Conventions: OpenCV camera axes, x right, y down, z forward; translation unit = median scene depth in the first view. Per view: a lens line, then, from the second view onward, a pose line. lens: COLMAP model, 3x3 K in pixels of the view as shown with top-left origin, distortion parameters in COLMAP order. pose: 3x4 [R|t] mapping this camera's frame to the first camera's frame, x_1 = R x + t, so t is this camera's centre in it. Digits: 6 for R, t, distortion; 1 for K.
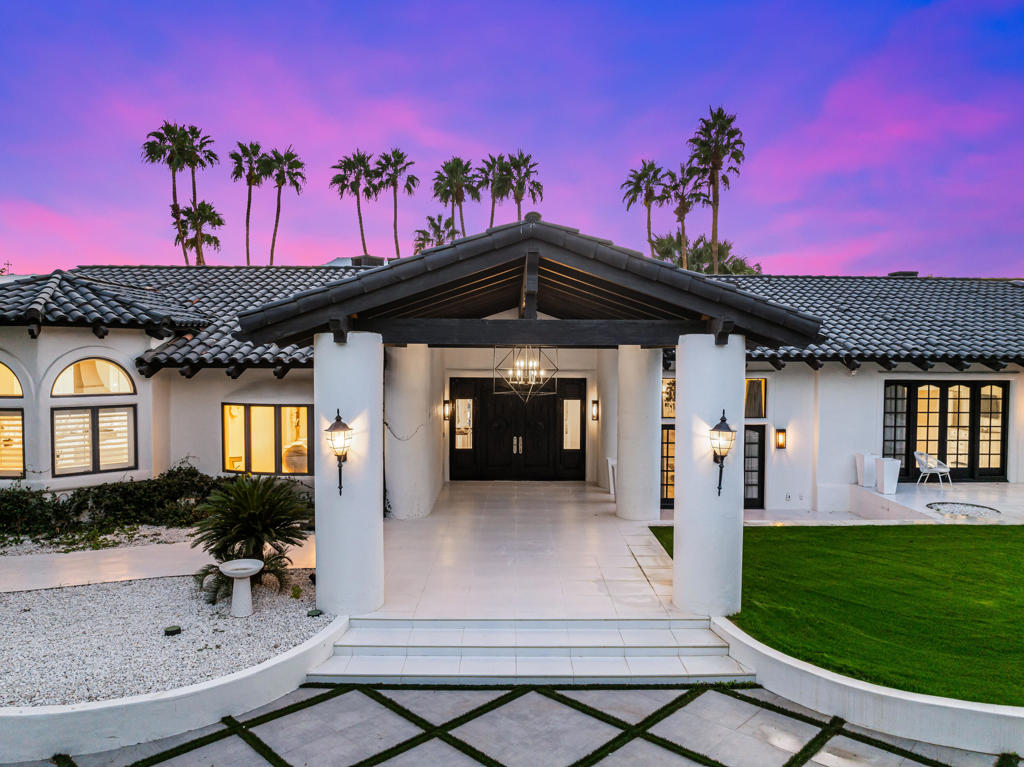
lens RADIAL K [[722.4, 0, 512.0], [0, 722.4, 383.5], [0, 0, 1]] dist [0.005003, 0.000732]
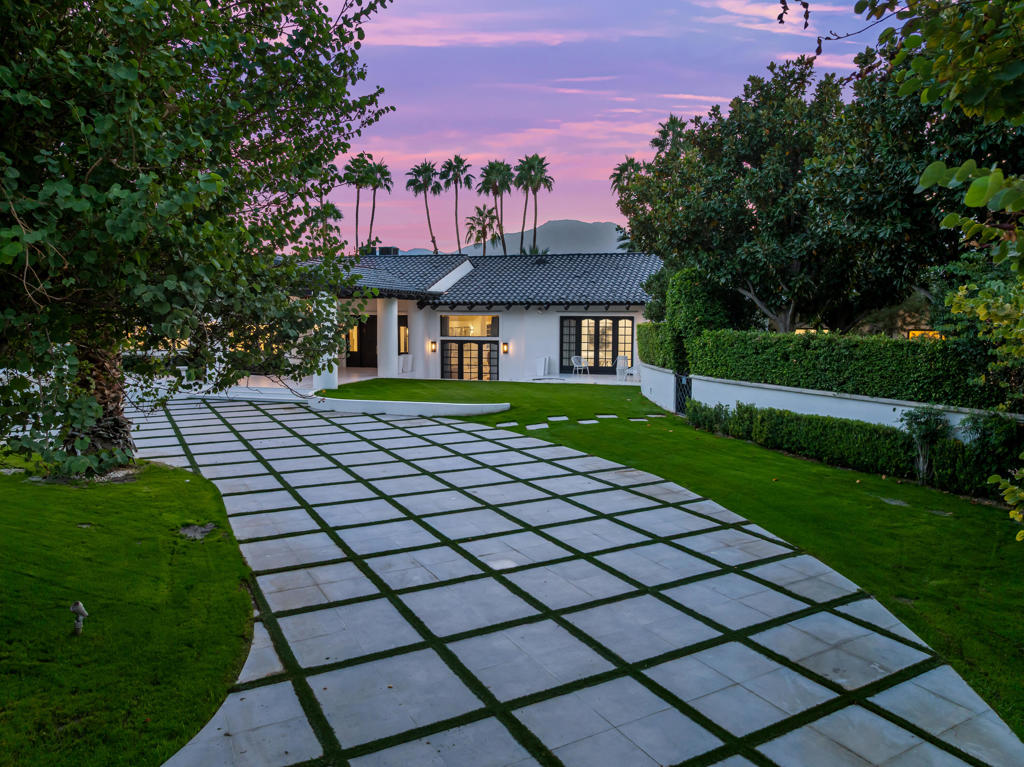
lens RADIAL K [[697.4, 0, 512.0], [0, 697.4, 383.5], [0, 0, 1]] dist [-0.004747, -0.000742]
pose [[0.958334, 0.029631, -0.284110, 0.373989], [-0.012442, 0.997991, 0.062117, 0.023487], [0.285379, -0.055994, 0.956777, -0.289233]]
